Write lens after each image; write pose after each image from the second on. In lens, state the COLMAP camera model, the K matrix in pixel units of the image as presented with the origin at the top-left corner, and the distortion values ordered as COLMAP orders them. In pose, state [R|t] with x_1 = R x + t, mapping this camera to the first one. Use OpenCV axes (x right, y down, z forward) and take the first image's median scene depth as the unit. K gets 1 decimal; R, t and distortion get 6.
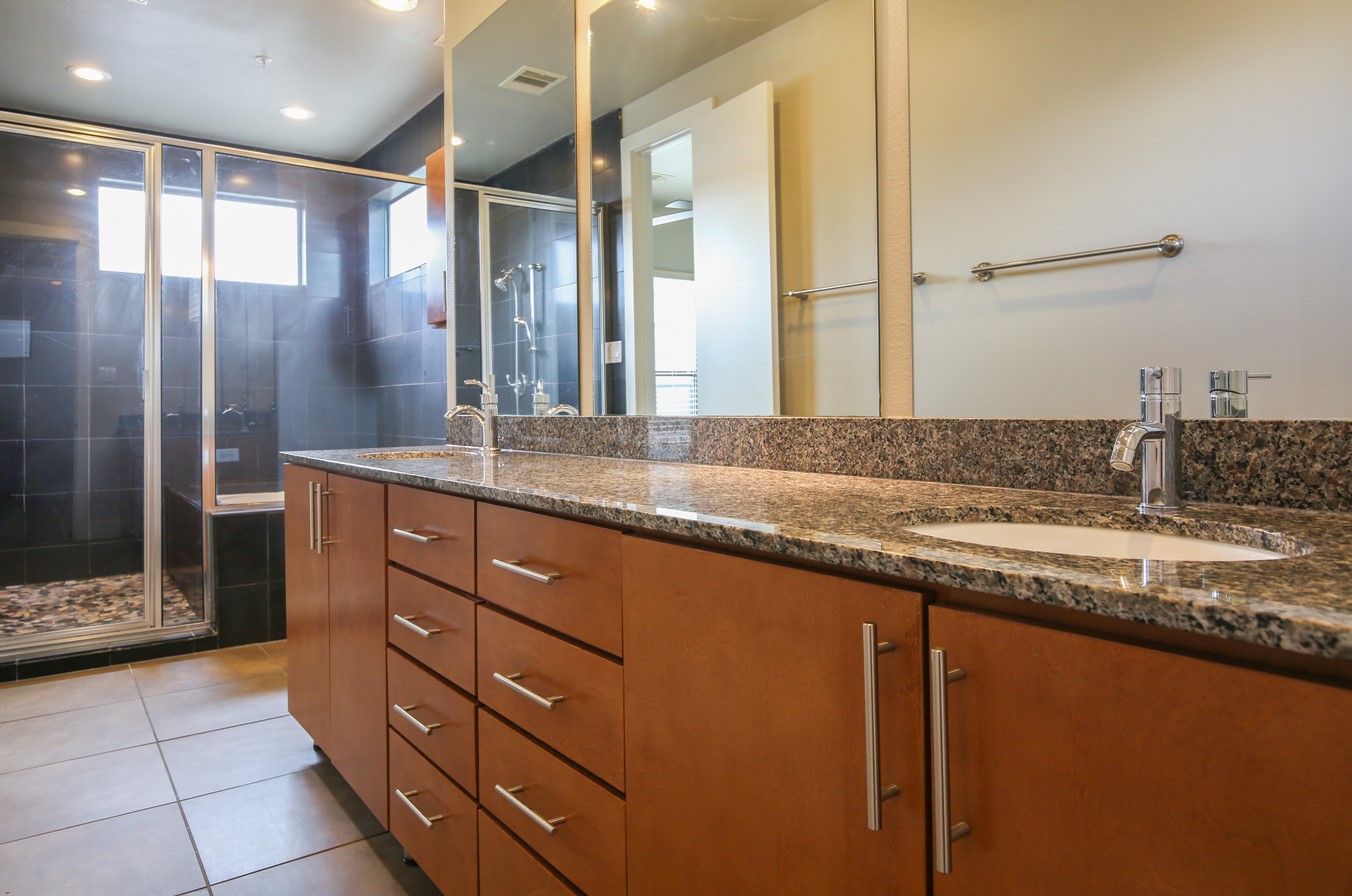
lens RADIAL K [[862.5, 0, 676.0], [0, 862.5, 448.0], [0, 0, 1]] dist [-0.002451, -0.000471]
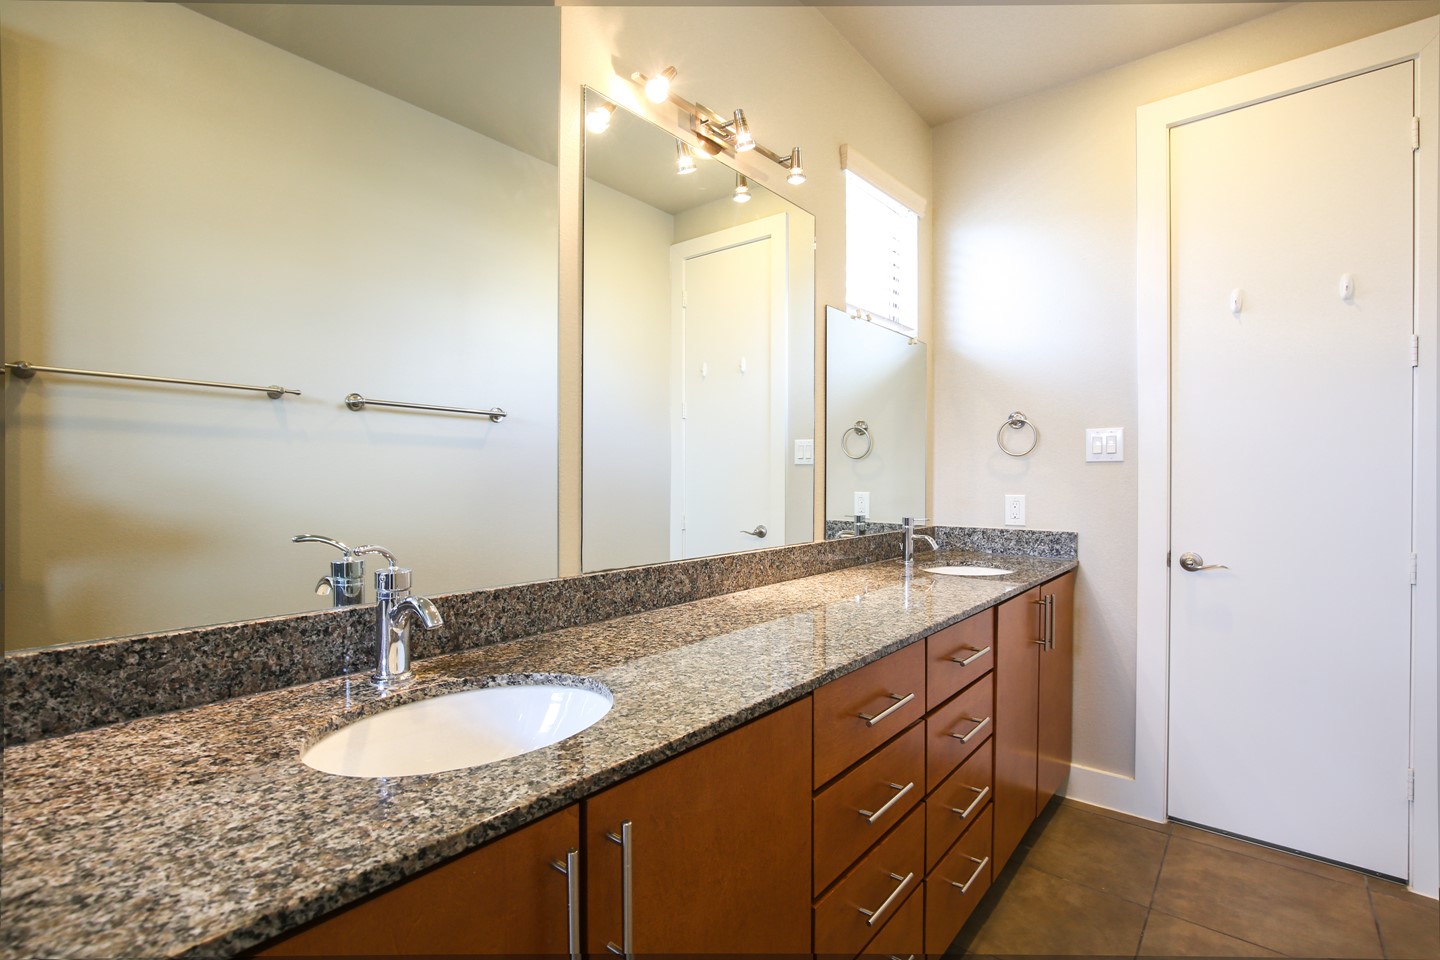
lens RADIAL K [[680.7, 0, 728.0], [0, 680.7, 480.8], [0, 0, 1]] dist [-0.029134, 0.007189]
pose [[-0.252828, 0.003818, 0.967504, -0.803414], [0.046237, 0.998897, 0.008141, -0.132931], [-0.966406, 0.046793, -0.252725, 1.093253]]
